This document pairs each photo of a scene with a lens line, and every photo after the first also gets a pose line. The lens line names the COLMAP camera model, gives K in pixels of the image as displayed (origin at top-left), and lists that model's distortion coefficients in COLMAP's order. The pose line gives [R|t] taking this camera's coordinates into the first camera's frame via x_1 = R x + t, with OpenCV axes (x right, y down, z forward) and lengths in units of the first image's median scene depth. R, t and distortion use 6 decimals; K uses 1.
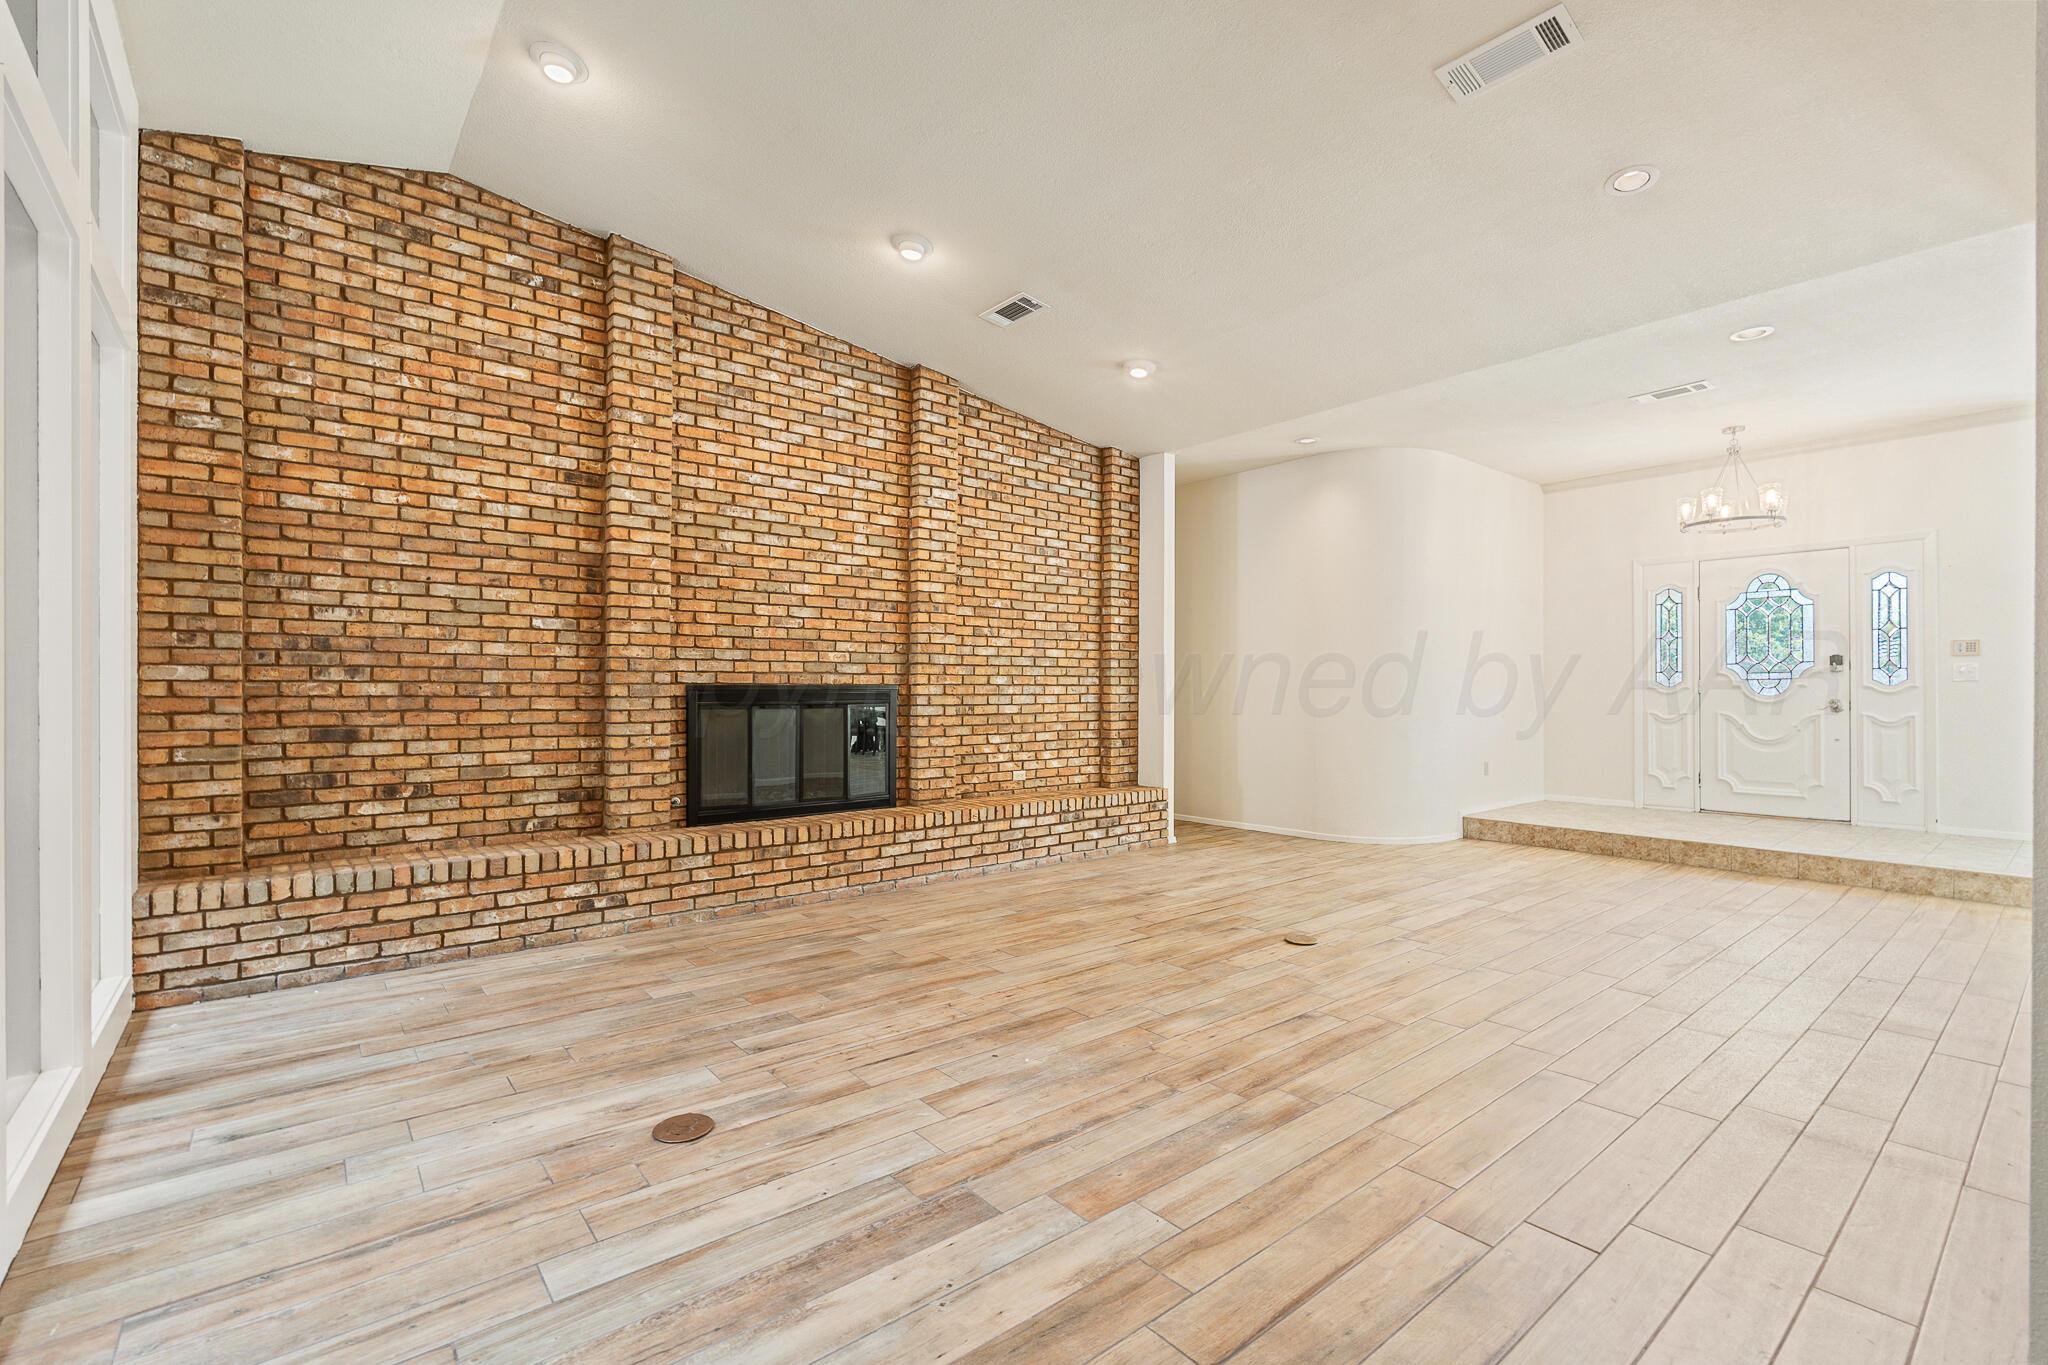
lens RADIAL K [[912.7, 0, 1036.5], [0, 912.7, 700.7], [0, 0, 1]] dist [-0.002235, 0.000481]
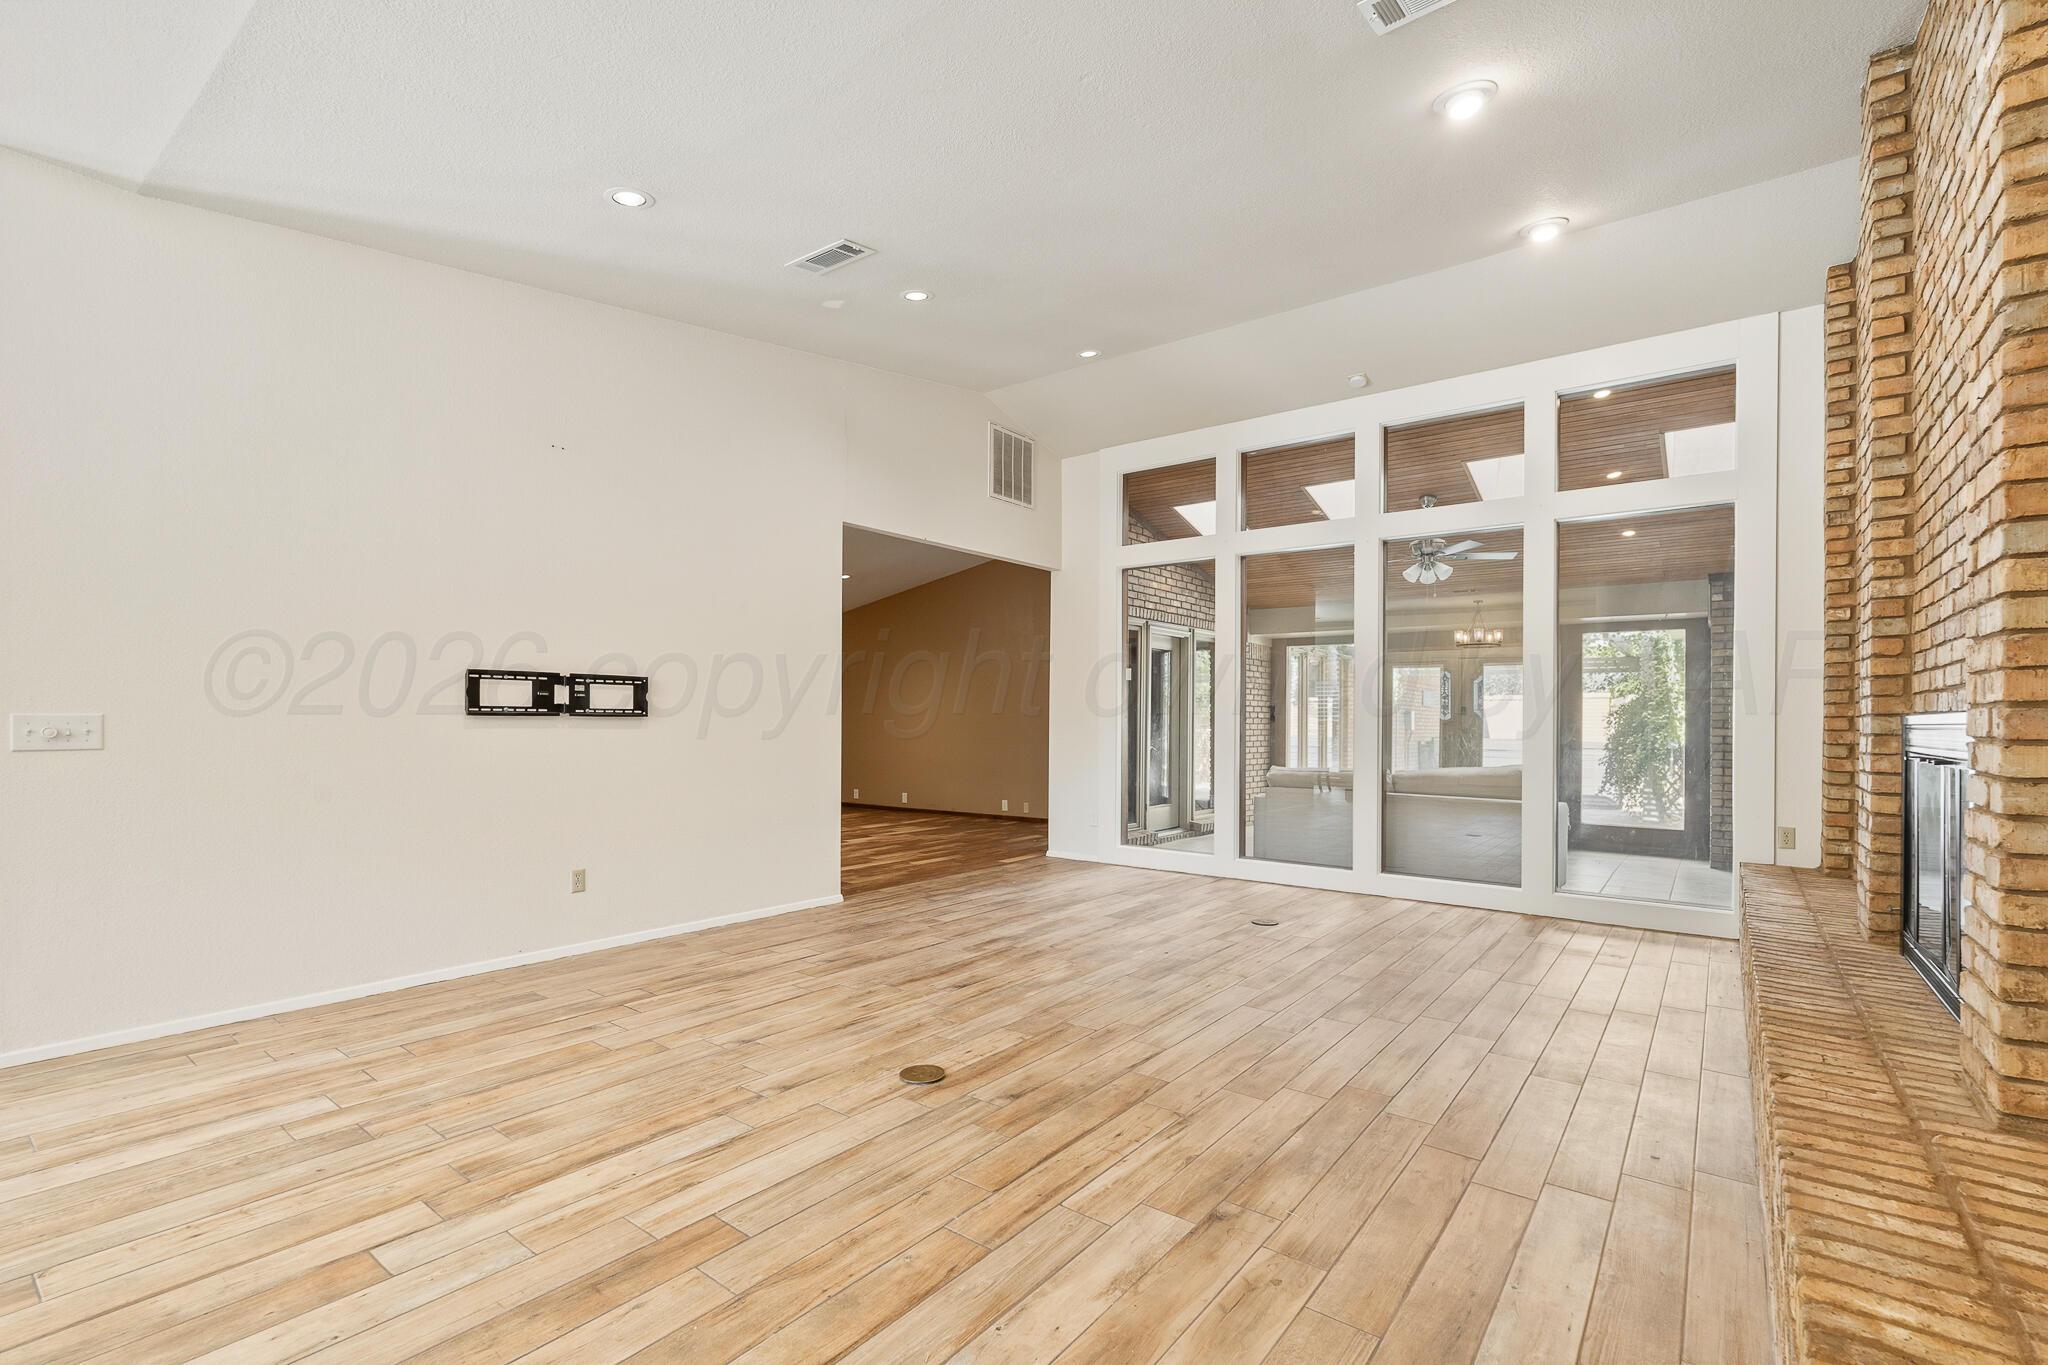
lens RADIAL K [[896.9, 0, 1020.0], [0, 896.9, 717.3], [0, 0, 1]] dist [0.000243, 0.000147]
pose [[-0.977592, -0.008315, -0.210343, 0.264853], [-0.010445, 0.999905, 0.009021, -0.013744], [0.210248, 0.011016, -0.977586, 1.227727]]
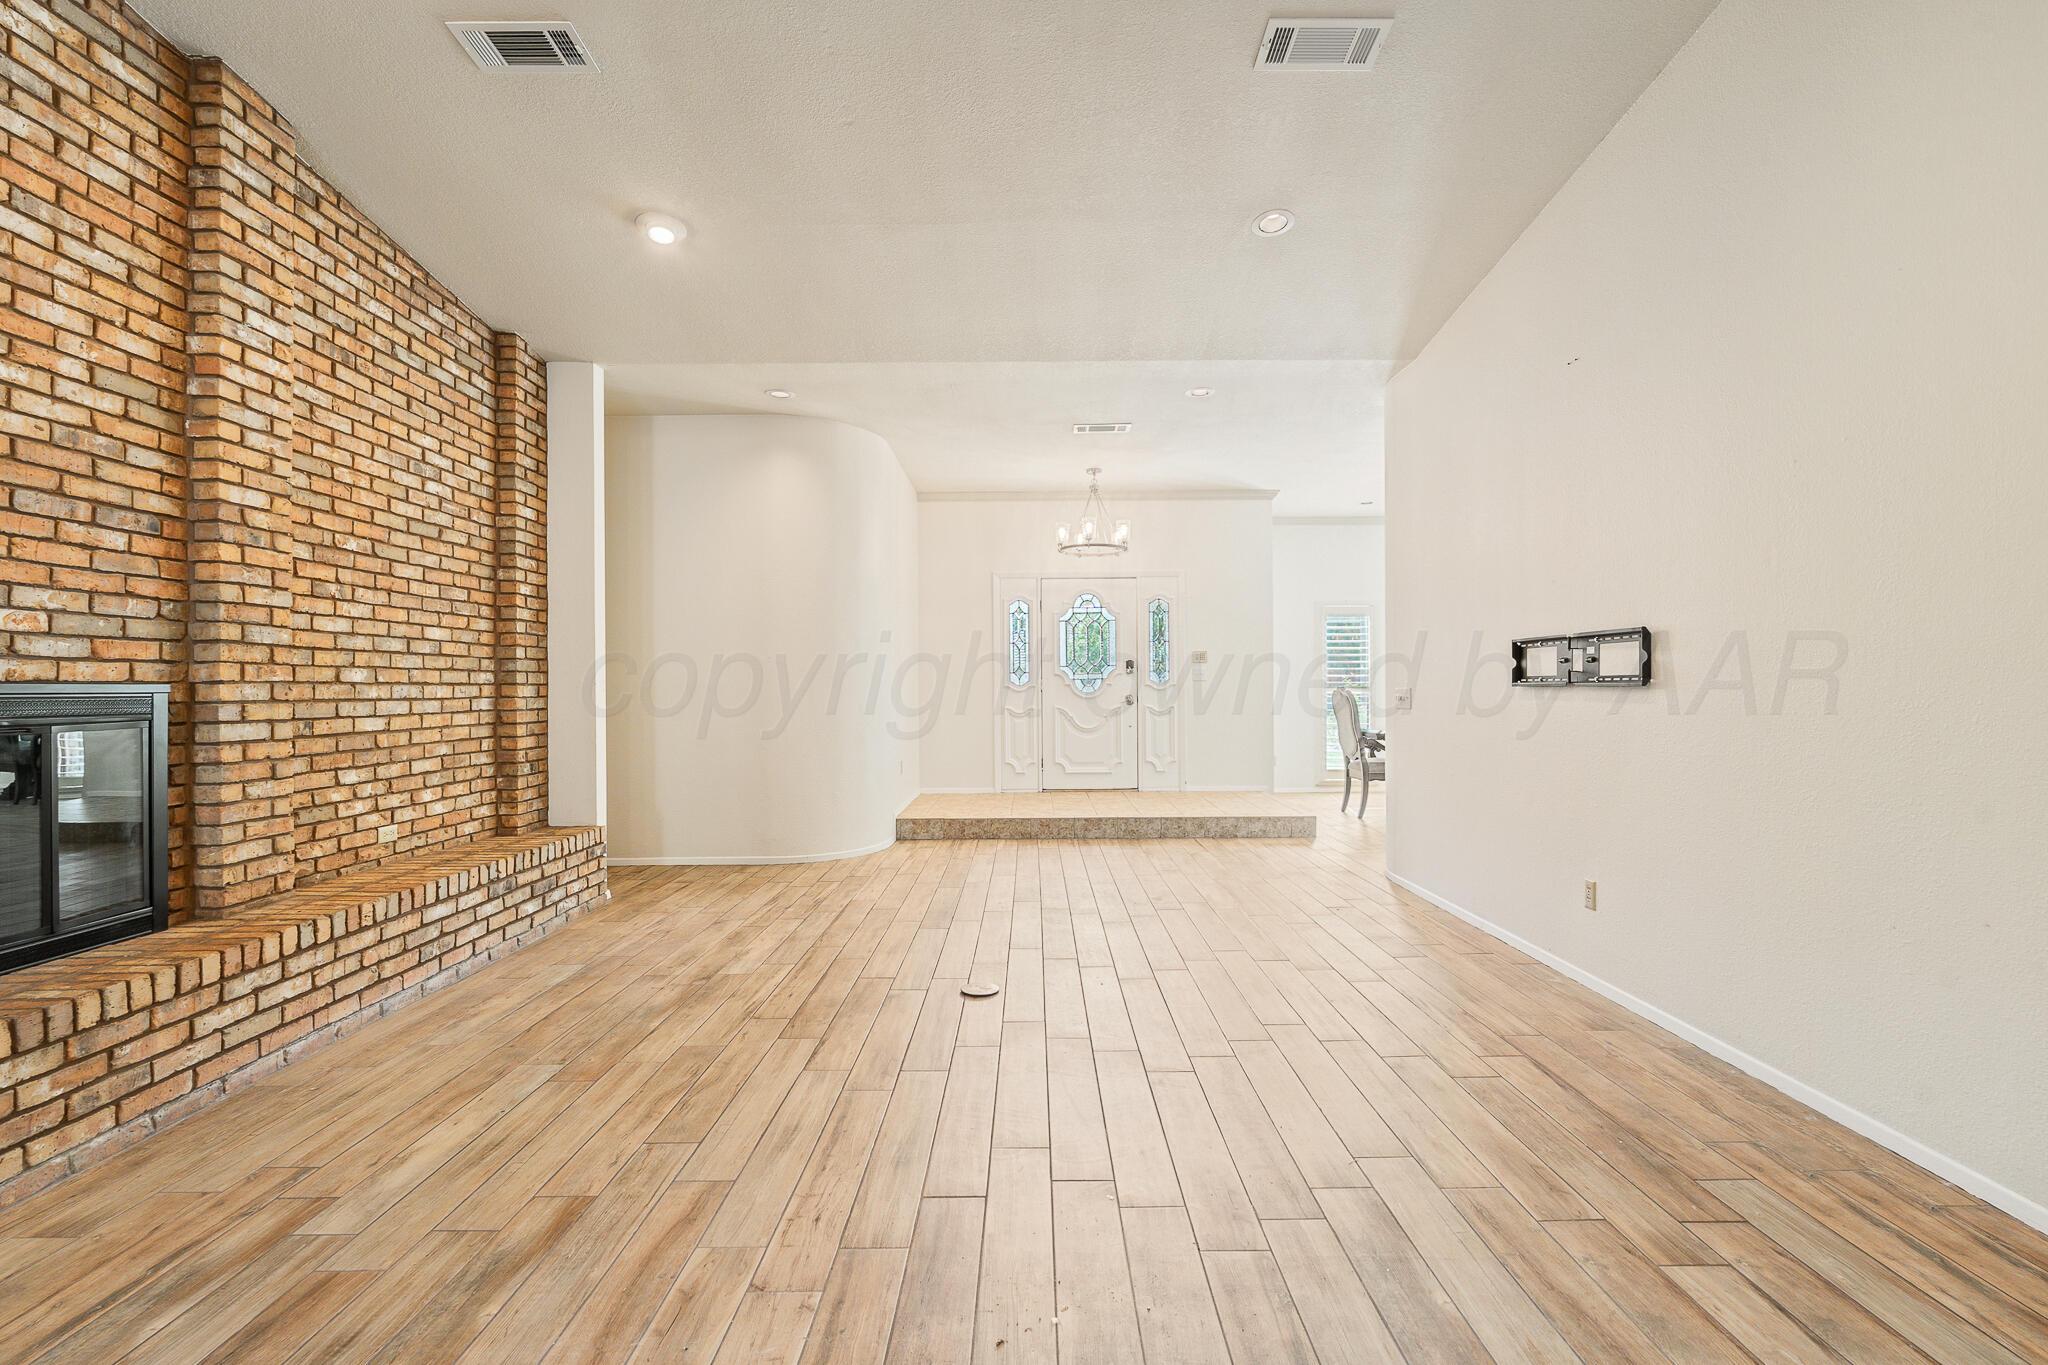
lens RADIAL K [[912.7, 0, 1036.5], [0, 912.7, 700.7], [0, 0, 1]] dist [-0.002235, 0.000481]
pose [[0.636939, -0.014069, 0.770786, -0.228786], [0.014818, 0.999872, 0.006006, -0.003467], [-0.770772, 0.007596, 0.637066, 0.312749]]
